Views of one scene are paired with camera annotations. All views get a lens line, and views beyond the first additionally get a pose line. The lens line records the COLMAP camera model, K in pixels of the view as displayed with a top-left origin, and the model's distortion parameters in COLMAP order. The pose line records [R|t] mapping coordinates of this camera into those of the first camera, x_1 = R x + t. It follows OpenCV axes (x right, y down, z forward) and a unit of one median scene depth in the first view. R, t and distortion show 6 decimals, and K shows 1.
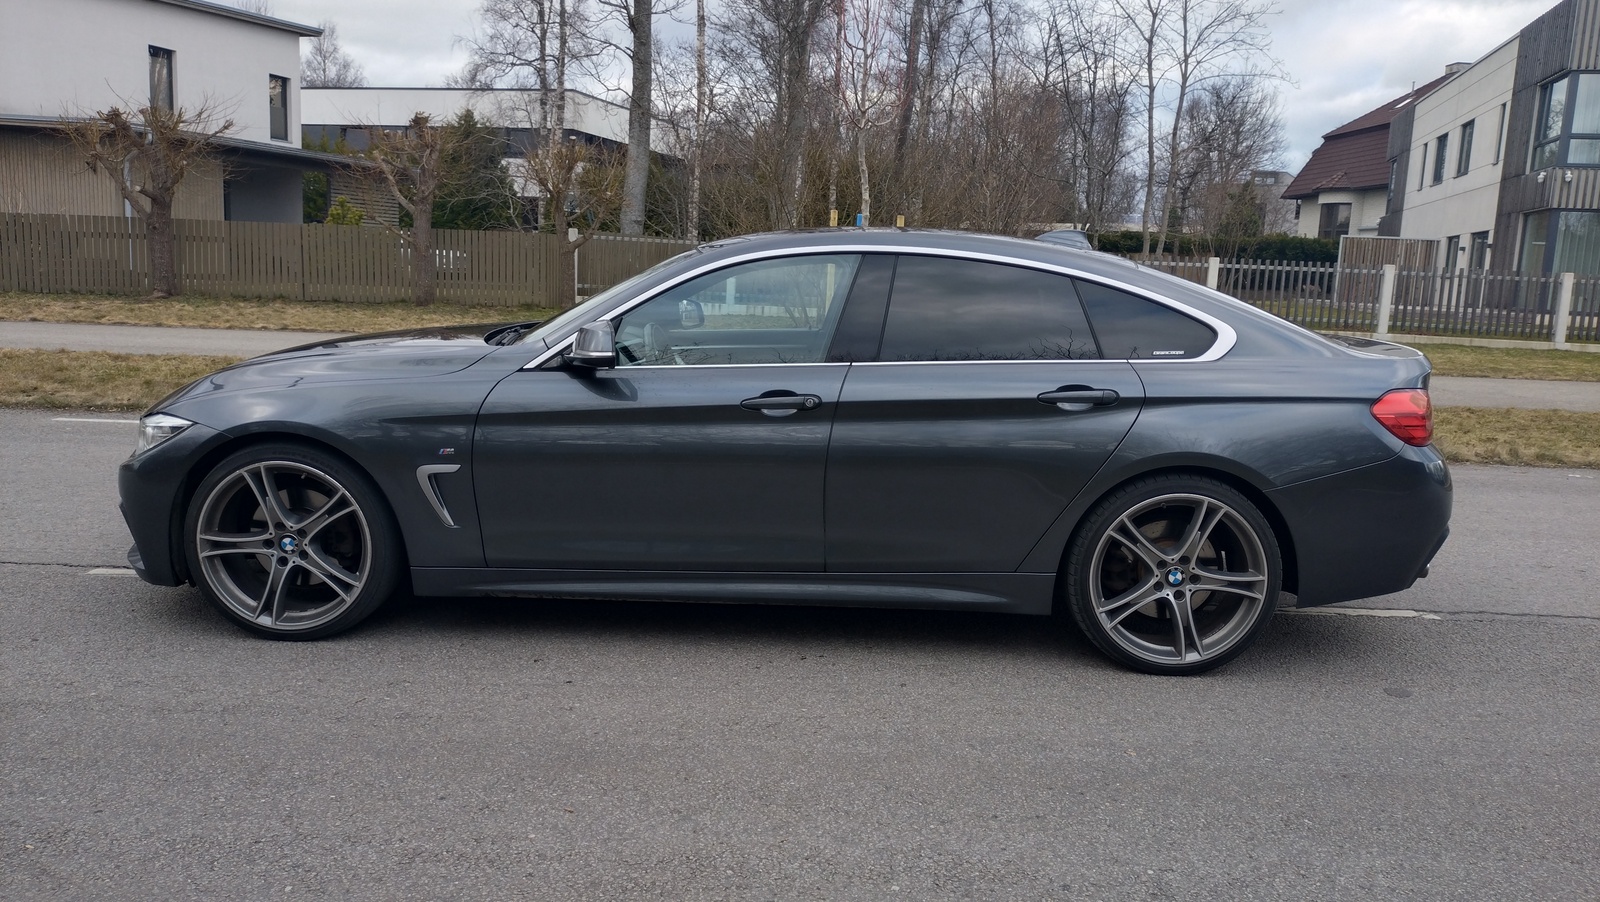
lens RADIAL K [[1185.4, 0, 839.2], [0, 1185.4, 415.7], [0, 0, 1]] dist [0.087649, -0.129091]
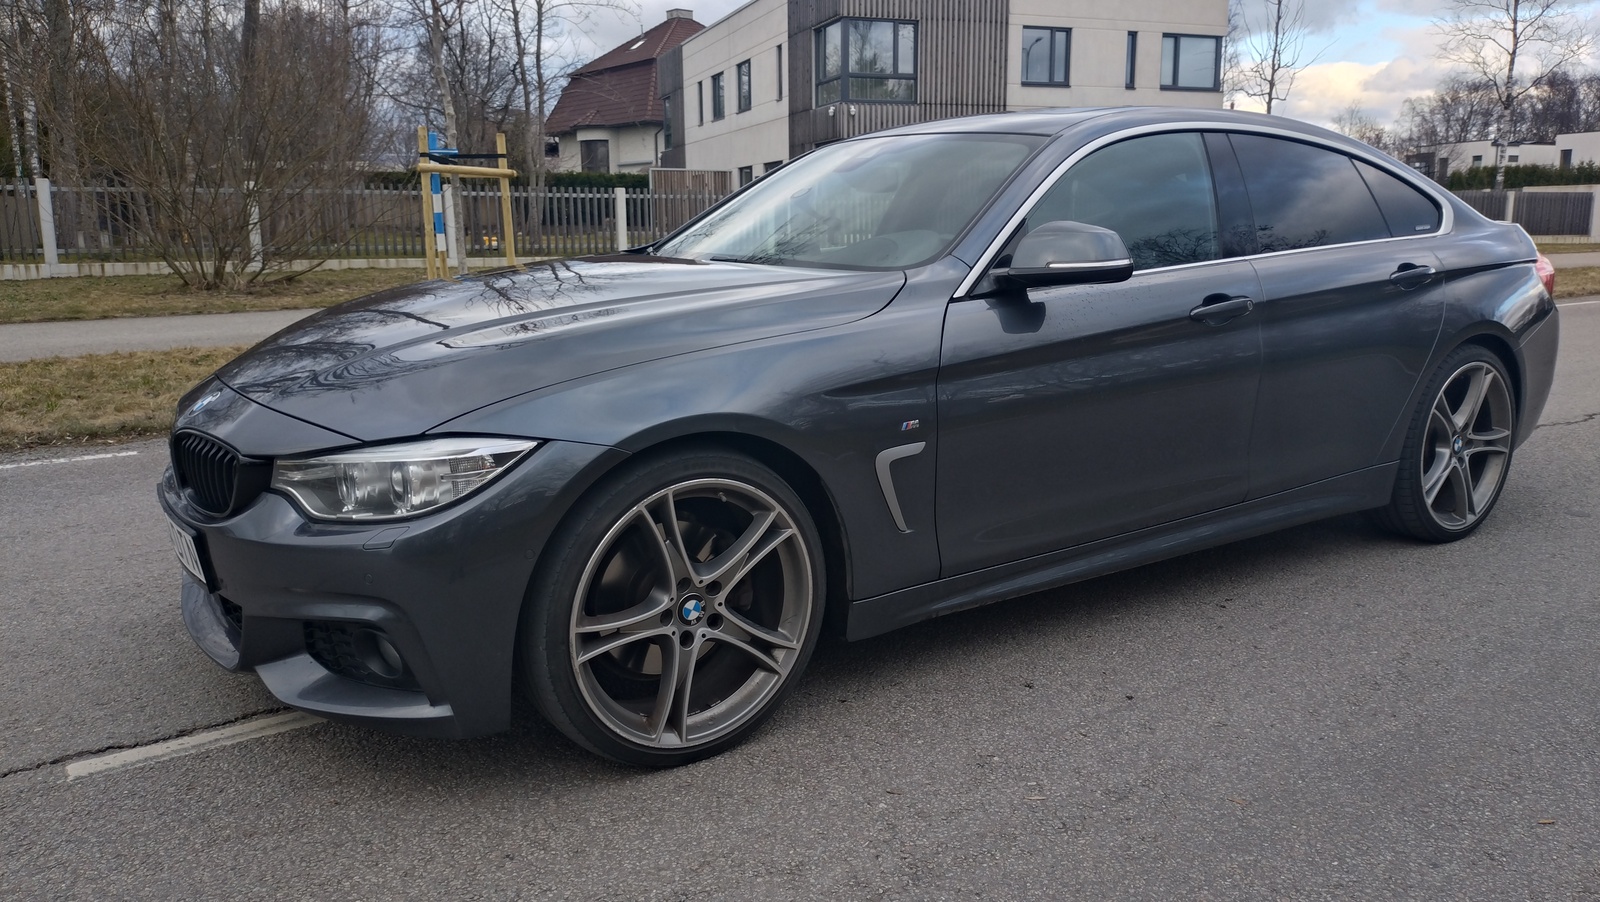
lens RADIAL K [[1185.4, 0, 839.2], [0, 1185.4, 415.7], [0, 0, 1]] dist [0.087649, -0.129091]
pose [[0.821767, -0.141082, 0.552082, -0.730853], [0.113940, 0.989982, 0.083386, -0.037118], [-0.558315, -0.005620, 0.829610, 0.445248]]
